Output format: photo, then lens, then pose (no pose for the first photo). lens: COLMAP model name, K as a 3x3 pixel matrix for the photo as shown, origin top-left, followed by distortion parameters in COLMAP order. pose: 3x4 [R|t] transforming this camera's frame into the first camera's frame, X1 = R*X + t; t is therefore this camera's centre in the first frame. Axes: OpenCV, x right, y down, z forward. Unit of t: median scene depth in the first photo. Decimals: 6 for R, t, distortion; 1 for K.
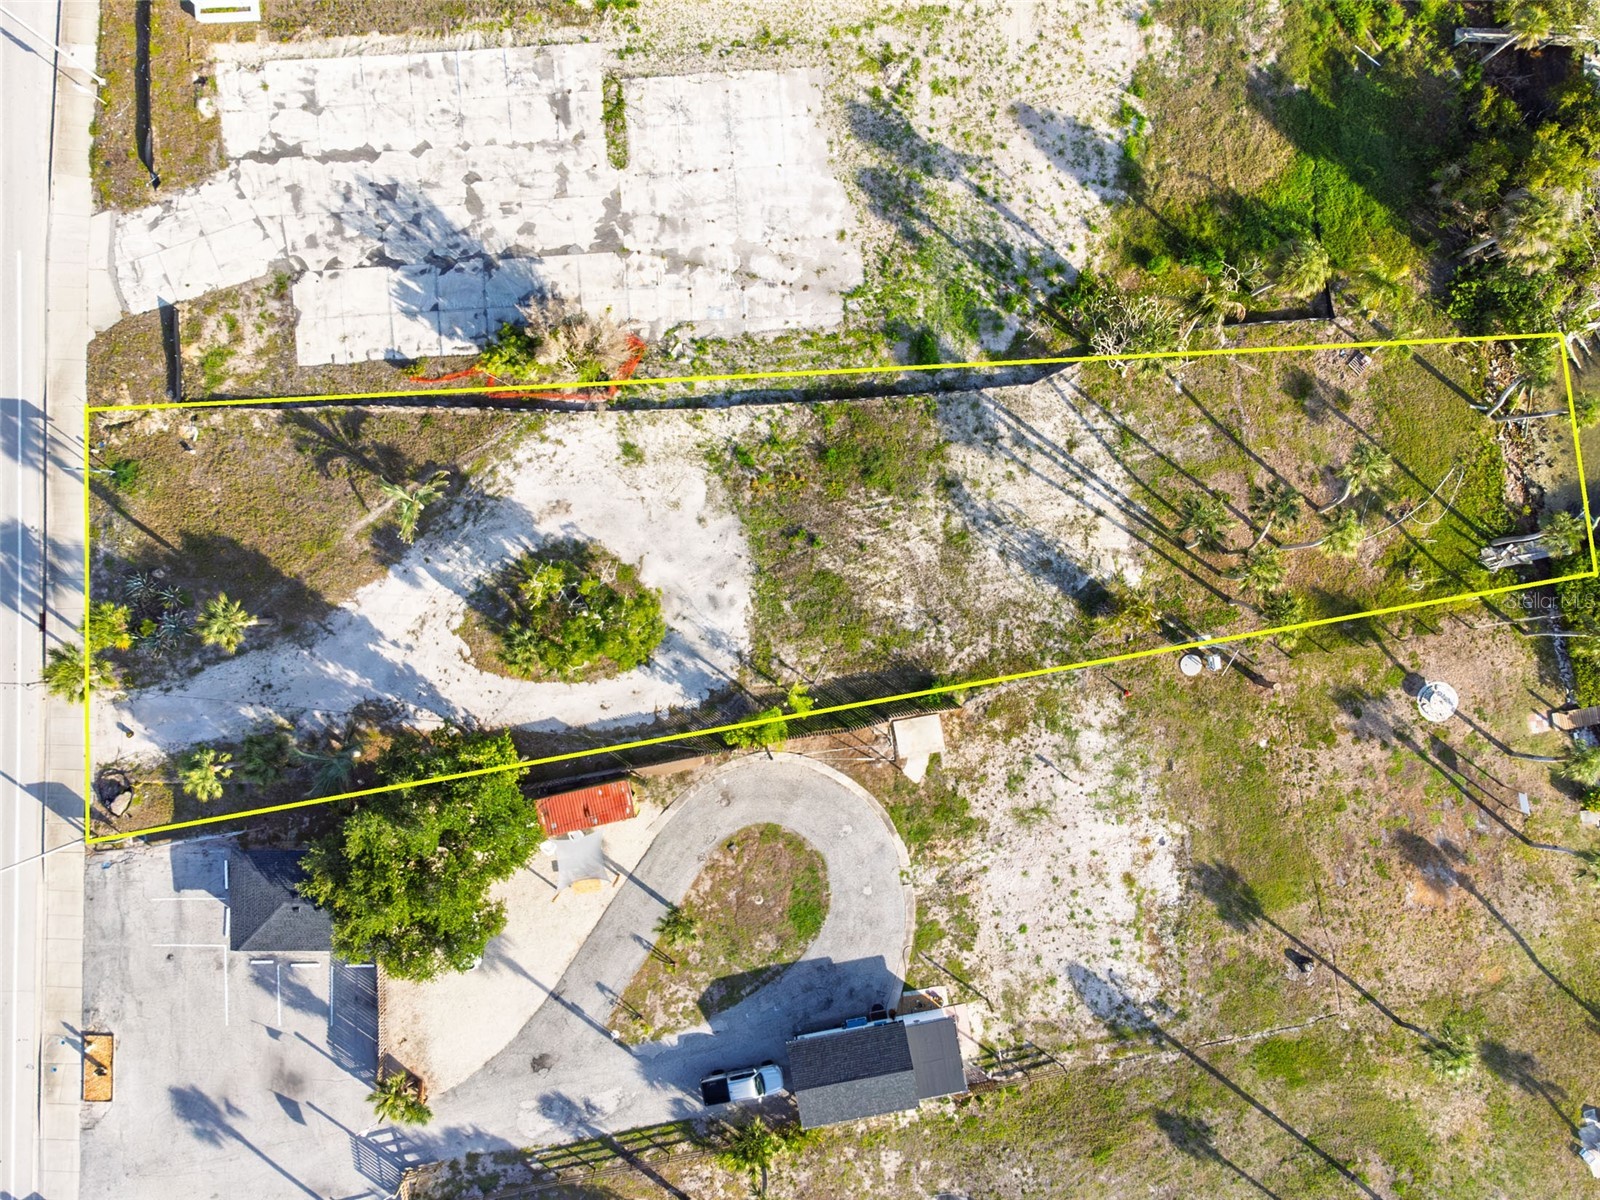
lens RADIAL K [[1199.4, 0, 790.4], [0, 1199.4, 599.2], [0, 0, 1]] dist [0.004762, 0.000981]
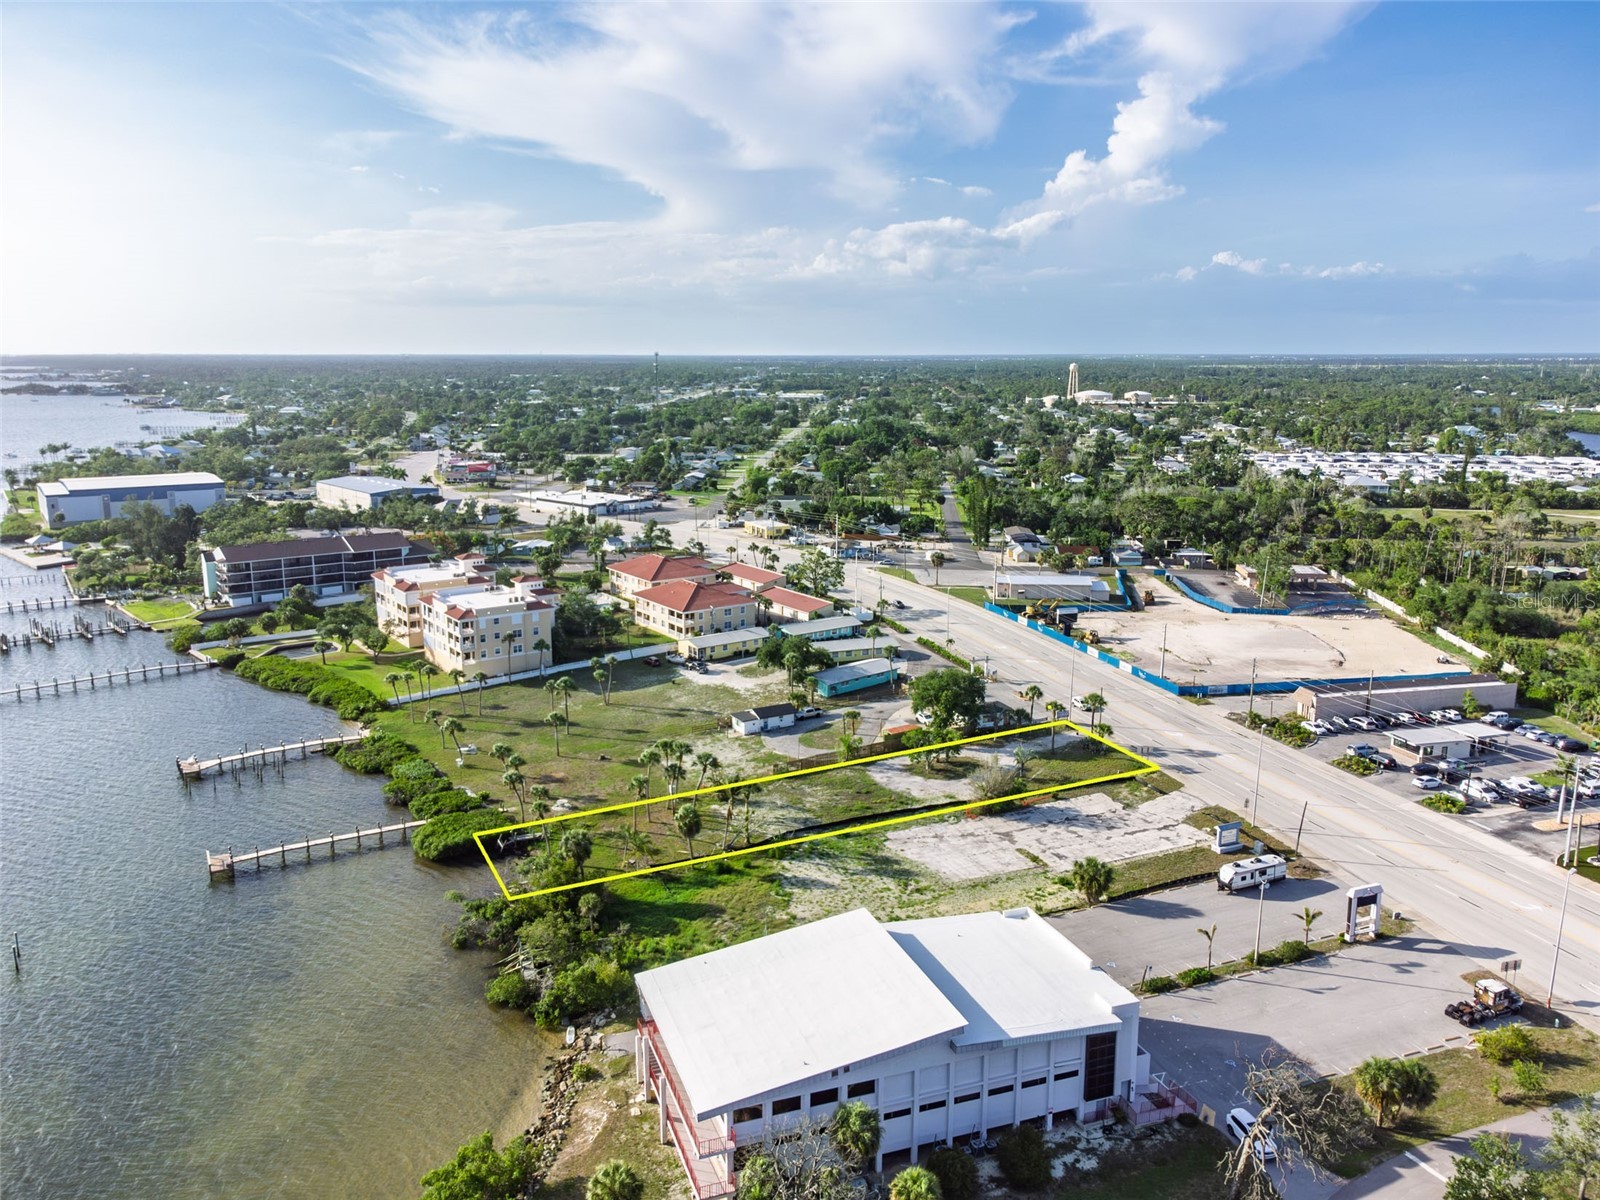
lens RADIAL K [[1201.3, 0, 792.2], [0, 1201.3, 594.5], [0, 0, 1]] dist [0.025458, -0.001703]
pose [[-0.946899, 0.053588, -0.317035, 0.821311], [-0.321110, -0.208138, 0.923887, -1.990241], [-0.016478, 0.976630, 0.214294, 0.164532]]
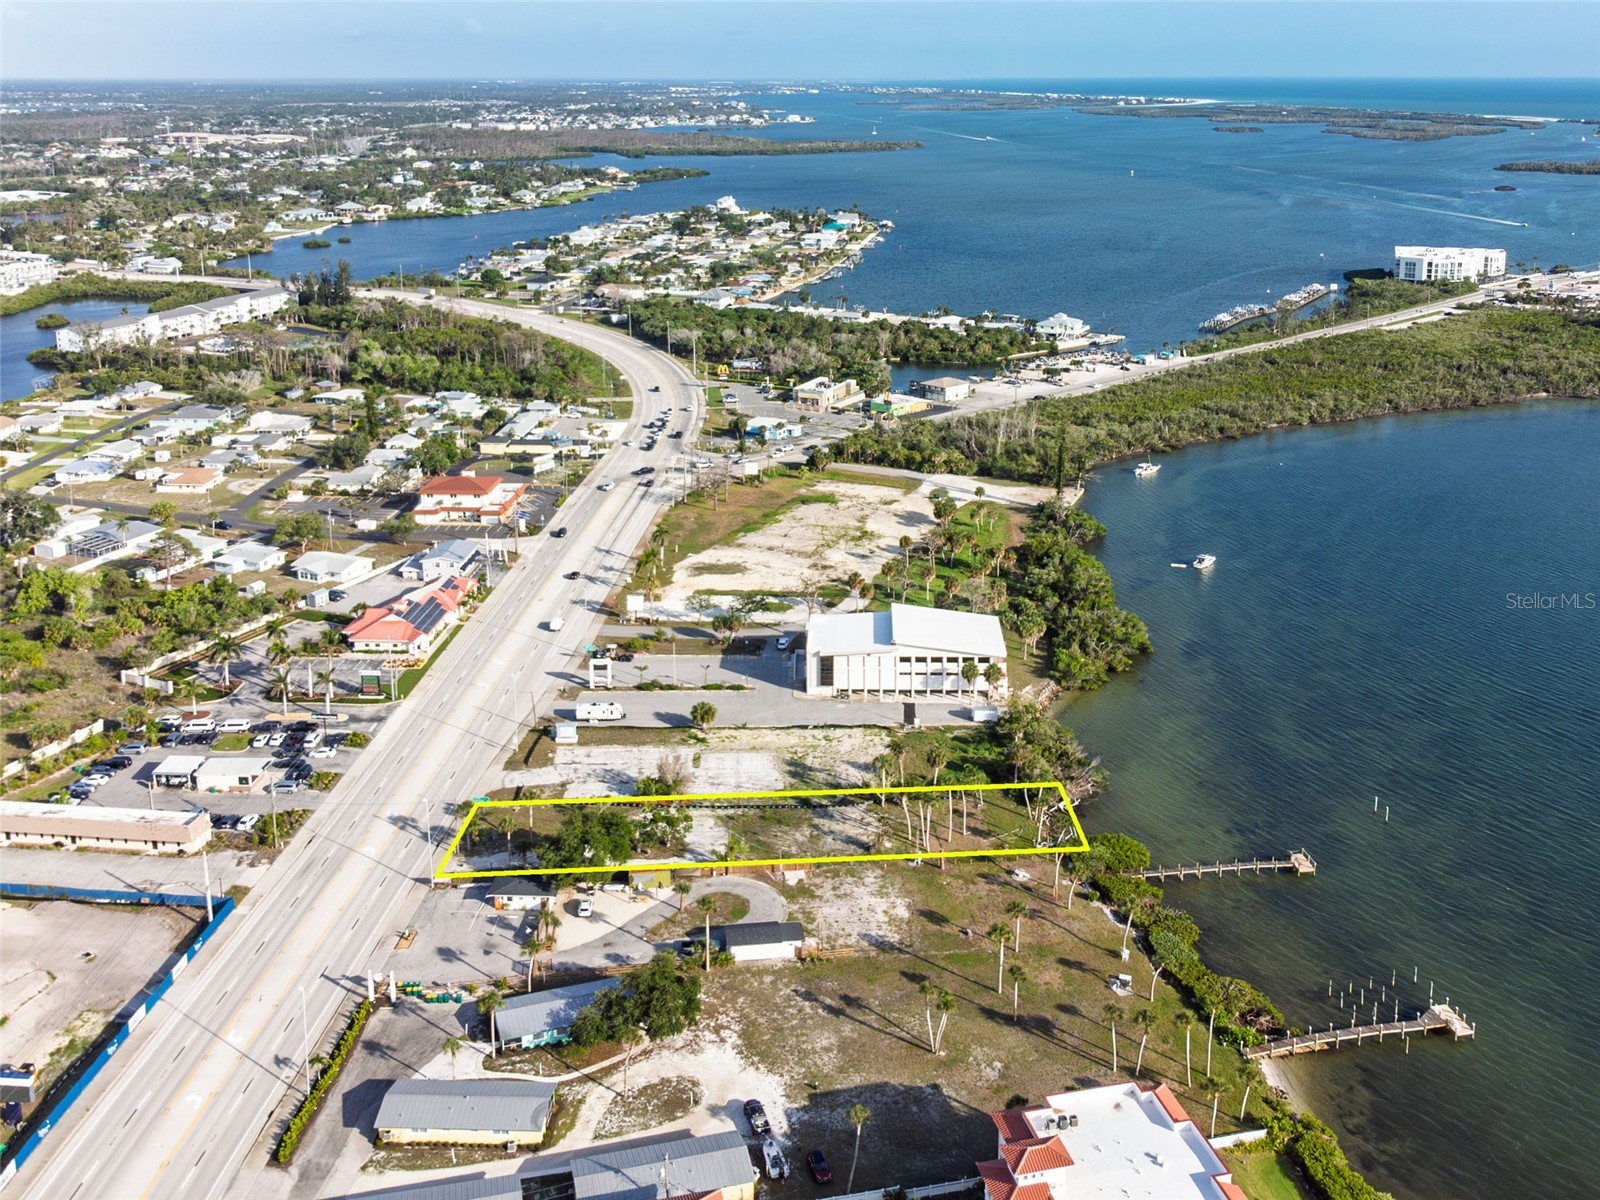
lens RADIAL K [[1518.5, 0, 829.3], [0, 1518.5, 599.3], [0, 0, 1]] dist [0.007049, -0.002001]
pose [[0.999215, 0.001969, -0.039569, 0.290648], [-0.038176, 0.314889, -0.948360, 2.736681], [0.010592, 0.949126, 0.314717, -0.429611]]
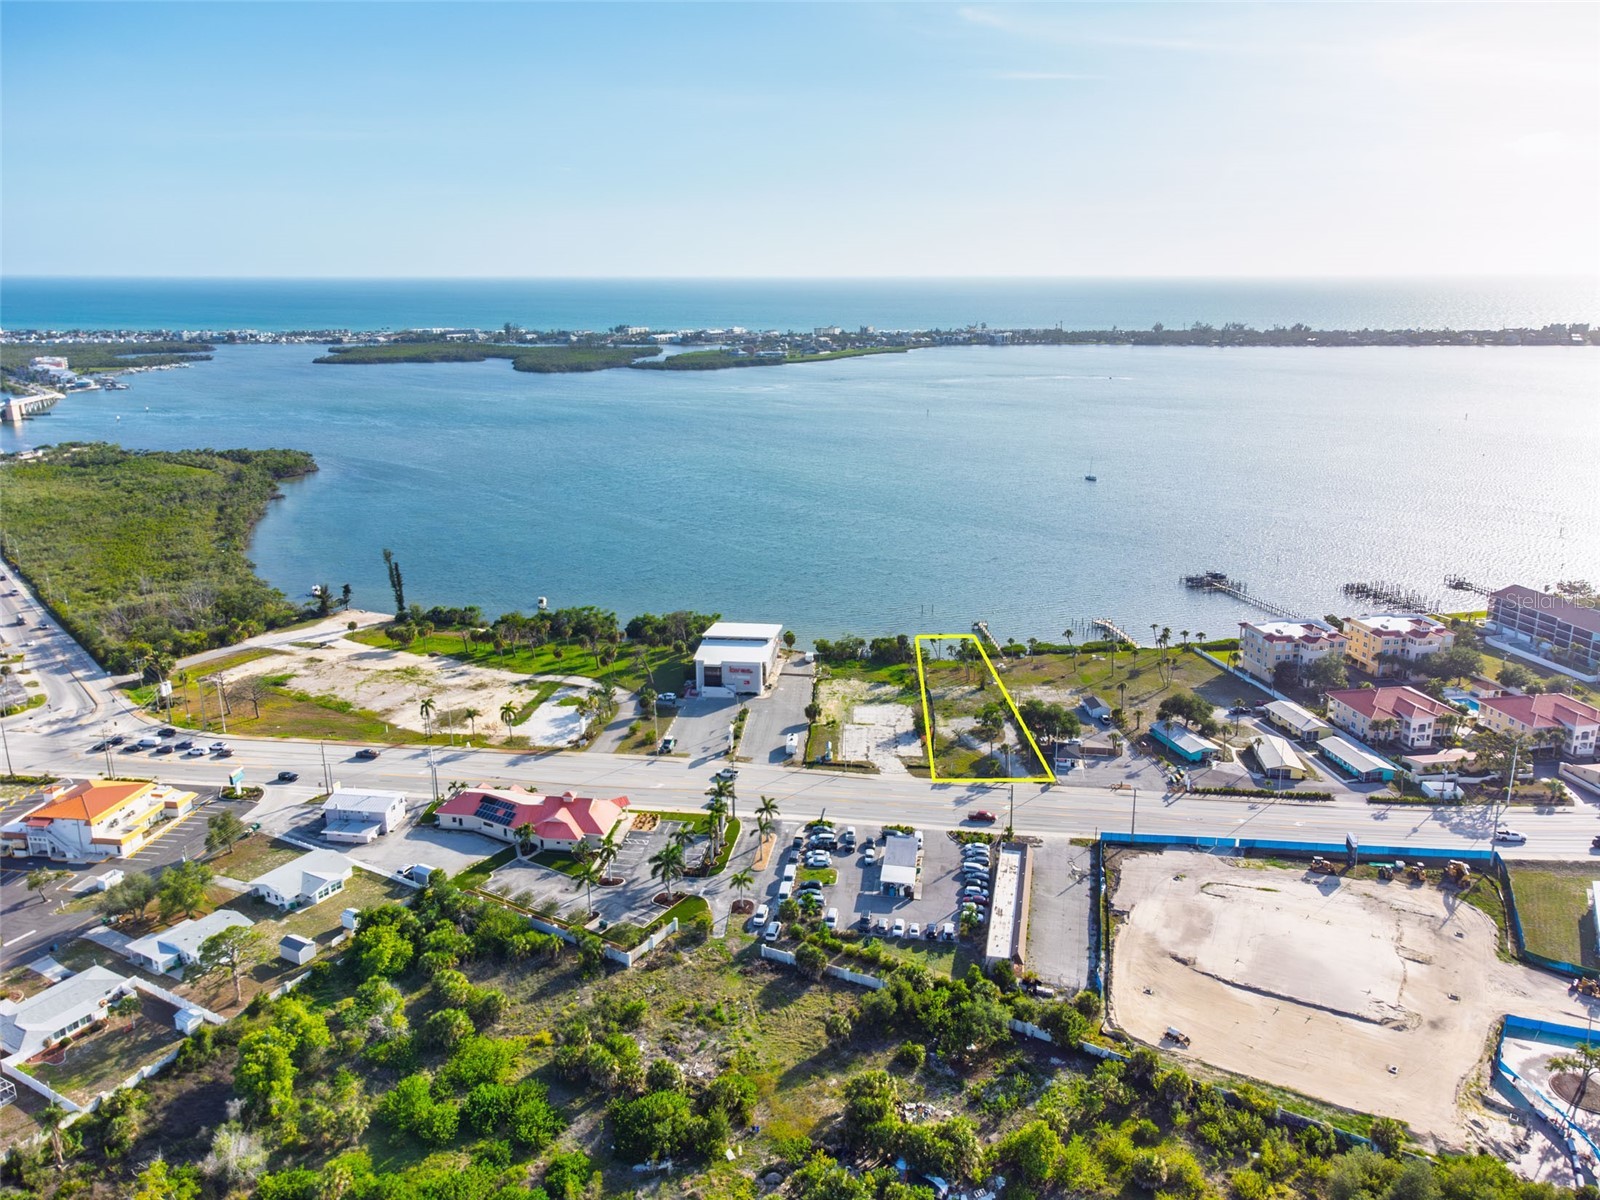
lens RADIAL K [[1201.3, 0, 792.2], [0, 1201.3, 594.5], [0, 0, 1]] dist [0.025458, -0.001703]
pose [[0.127614, -0.269423, 0.954529, -3.898528], [0.991632, 0.015712, -0.128140, -0.124266], [0.019527, 0.962894, 0.269173, -0.512014]]
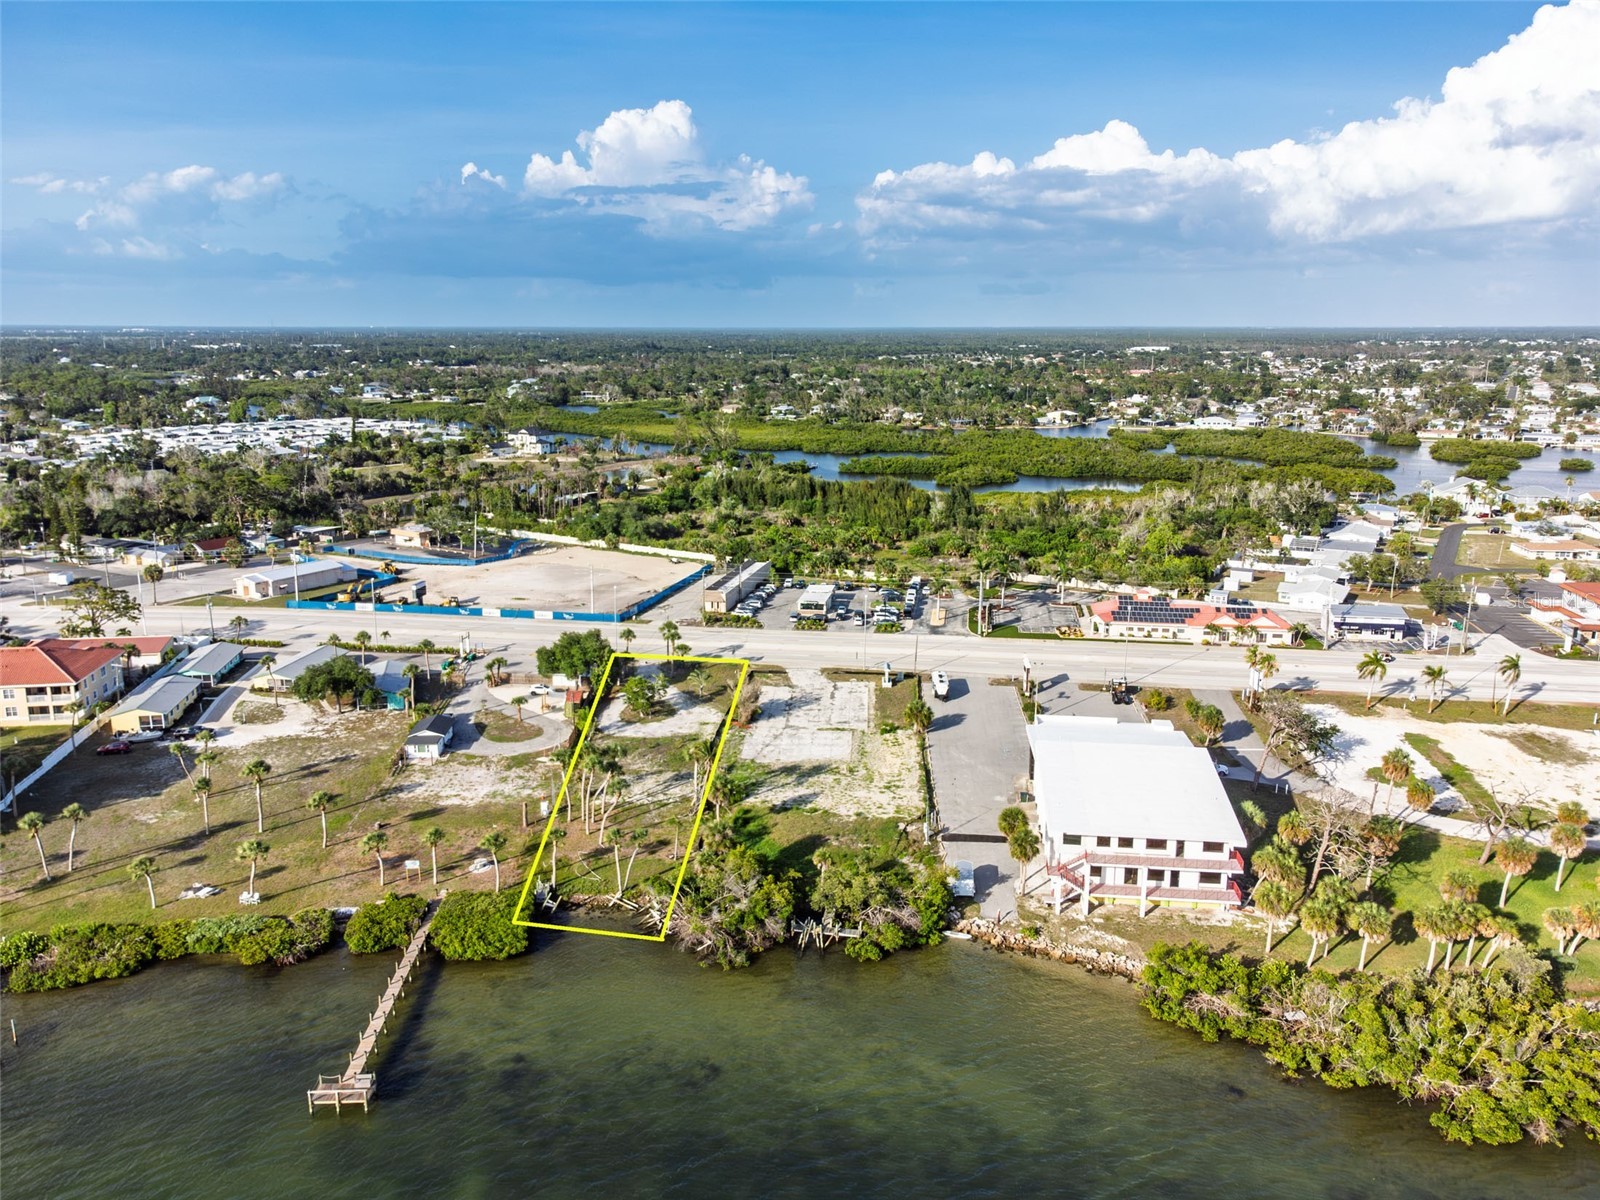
lens RADIAL K [[1201.3, 0, 792.2], [0, 1201.3, 594.5], [0, 0, 1]] dist [0.025458, -0.001703]
pose [[-0.139401, 0.209385, -0.967846, 2.197218], [-0.990082, -0.046692, 0.132503, -0.619550], [-0.017446, 0.976718, 0.213817, 0.196690]]
